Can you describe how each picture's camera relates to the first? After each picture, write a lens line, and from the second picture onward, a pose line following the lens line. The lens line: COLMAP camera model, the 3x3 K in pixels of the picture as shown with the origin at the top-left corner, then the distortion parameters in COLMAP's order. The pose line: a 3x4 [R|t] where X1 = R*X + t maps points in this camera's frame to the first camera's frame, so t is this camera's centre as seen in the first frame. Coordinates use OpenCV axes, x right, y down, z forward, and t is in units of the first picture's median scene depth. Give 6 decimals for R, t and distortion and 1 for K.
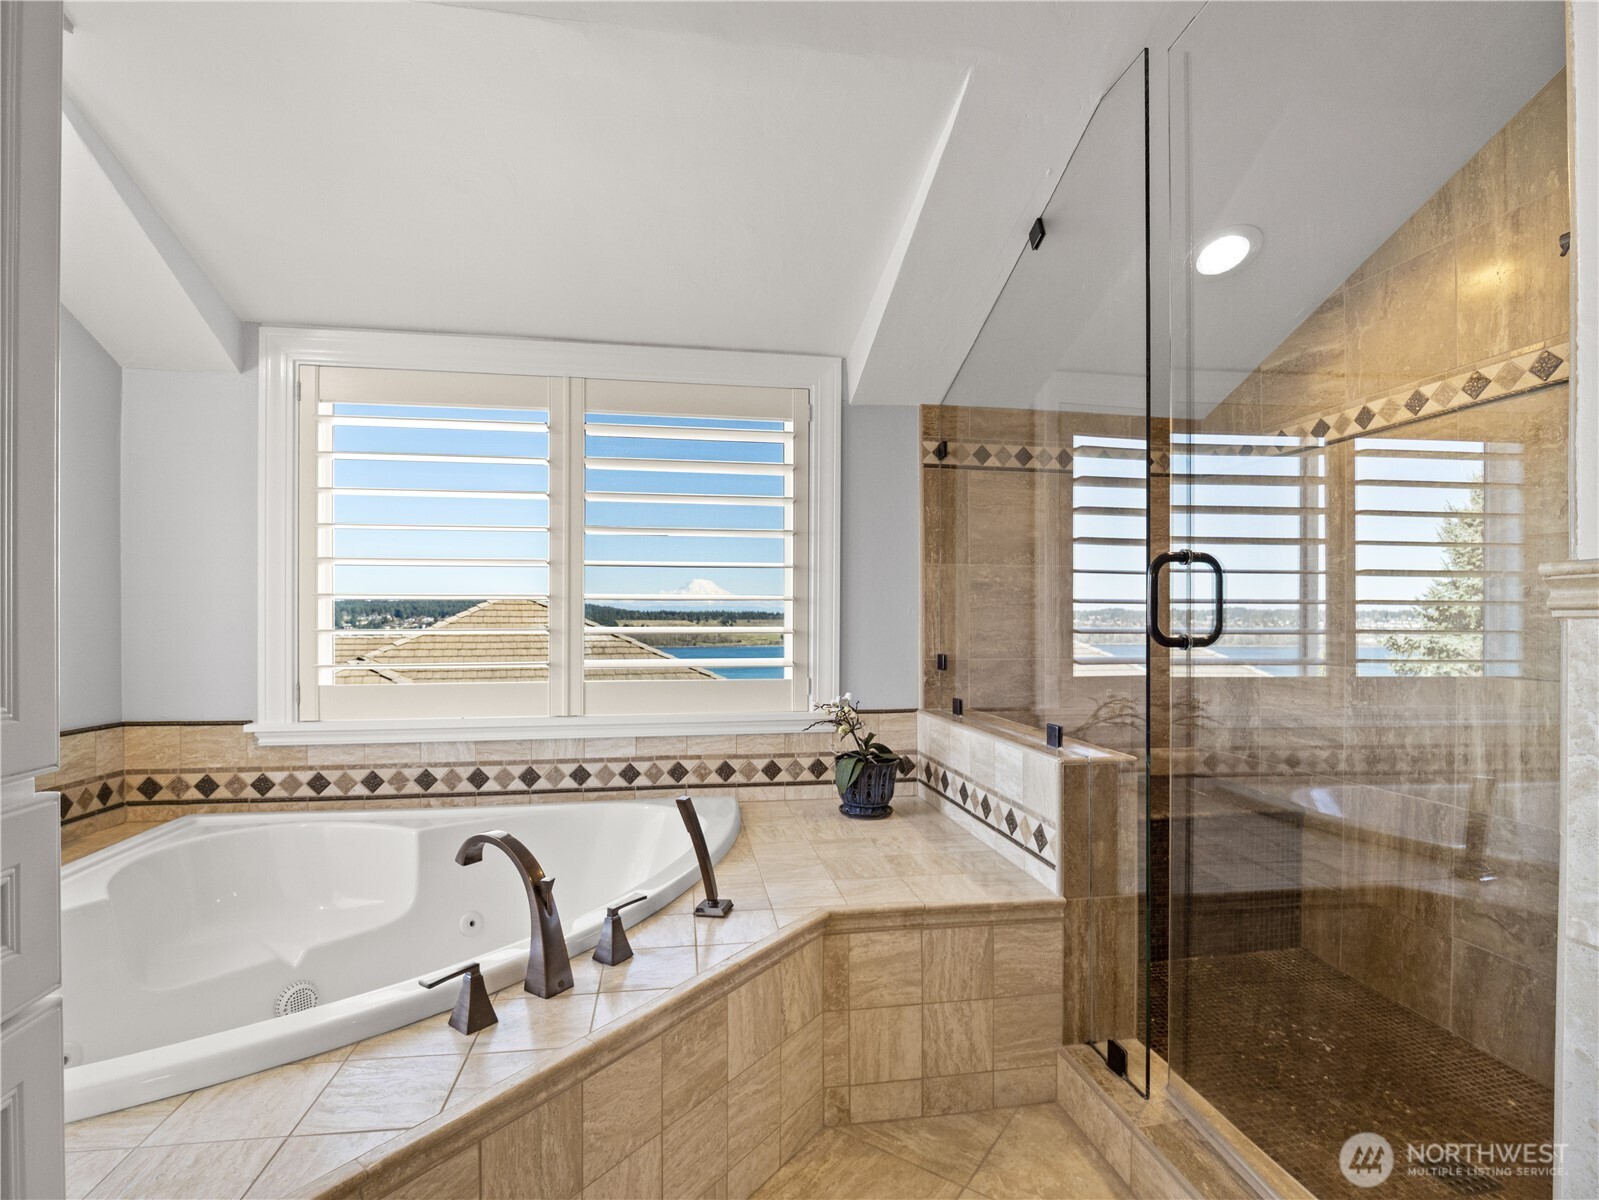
lens RADIAL K [[774.6, 0, 796.9], [0, 774.6, 611.0], [0, 0, 1]] dist [-0.015284, -0.001269]
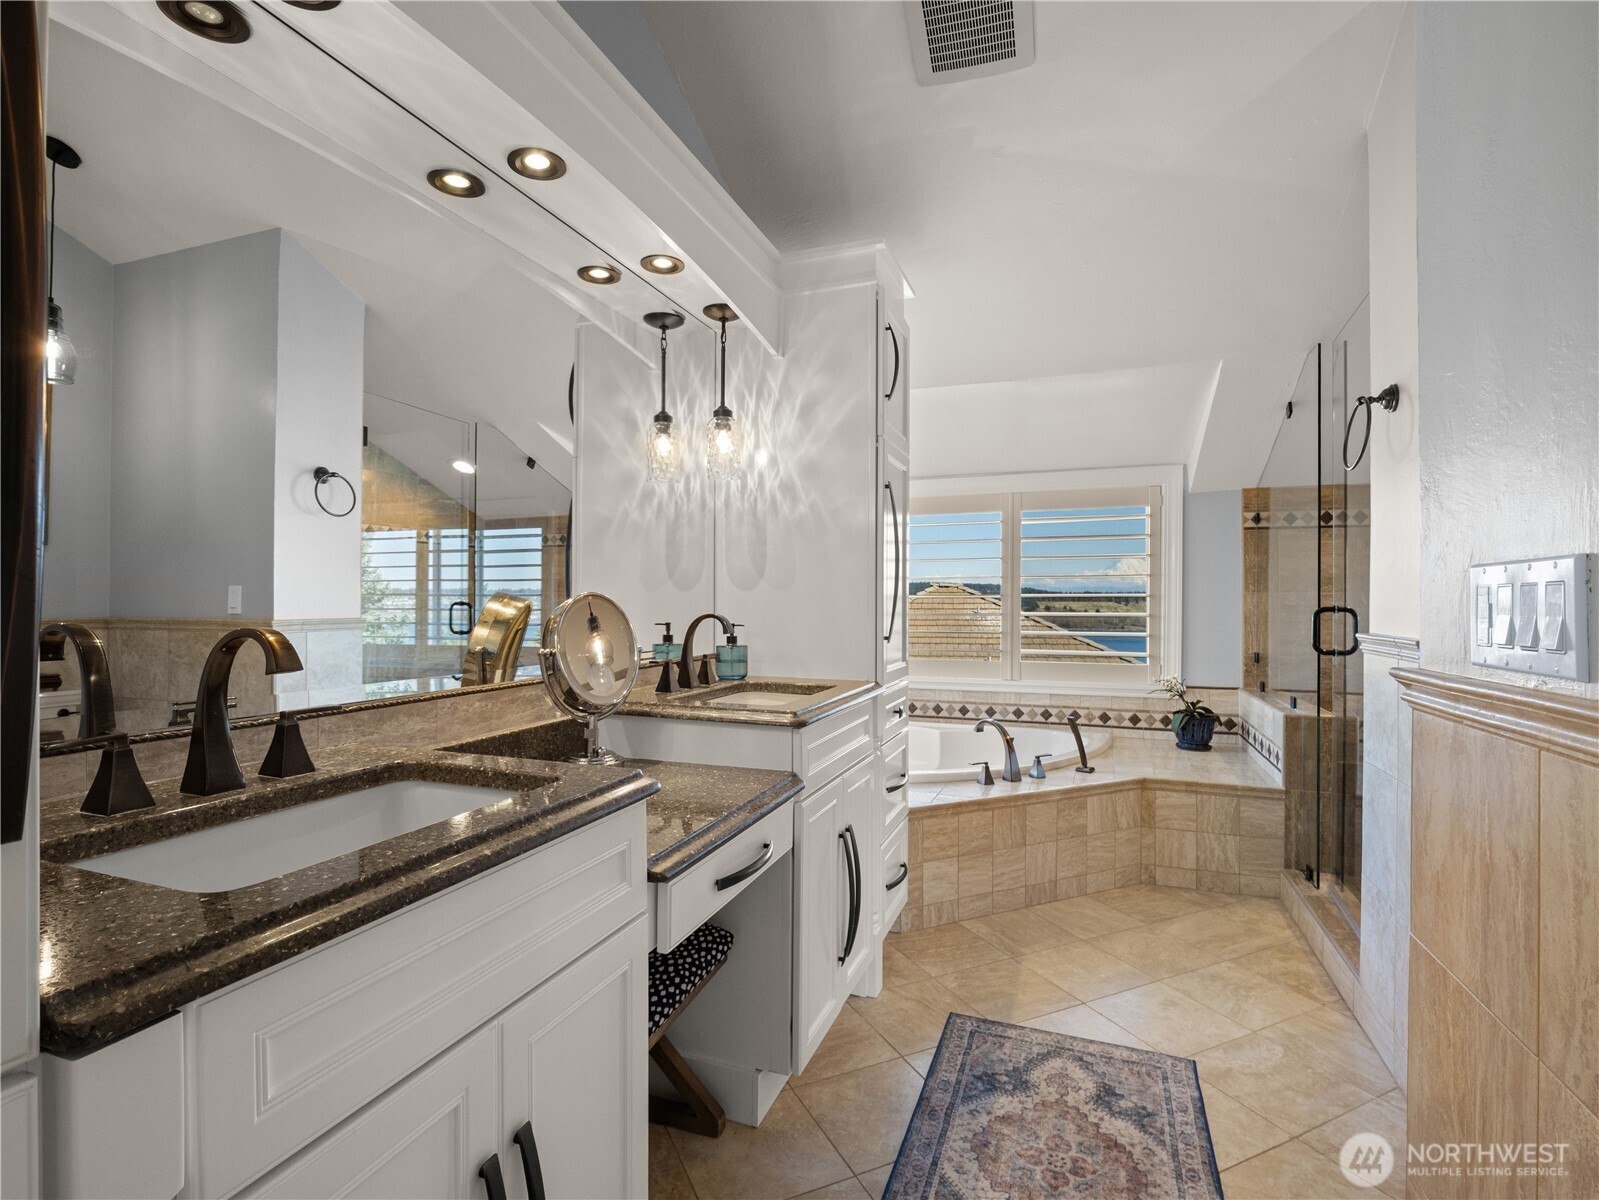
lens RADIAL K [[774.6, 0, 796.9], [0, 774.6, 611.0], [0, 0, 1]] dist [-0.015284, -0.001269]
pose [[0.862813, 0.007035, -0.505474, 0.263247], [0.005343, 0.999720, 0.023033, -0.099821], [0.505495, -0.022574, 0.862534, -1.157239]]
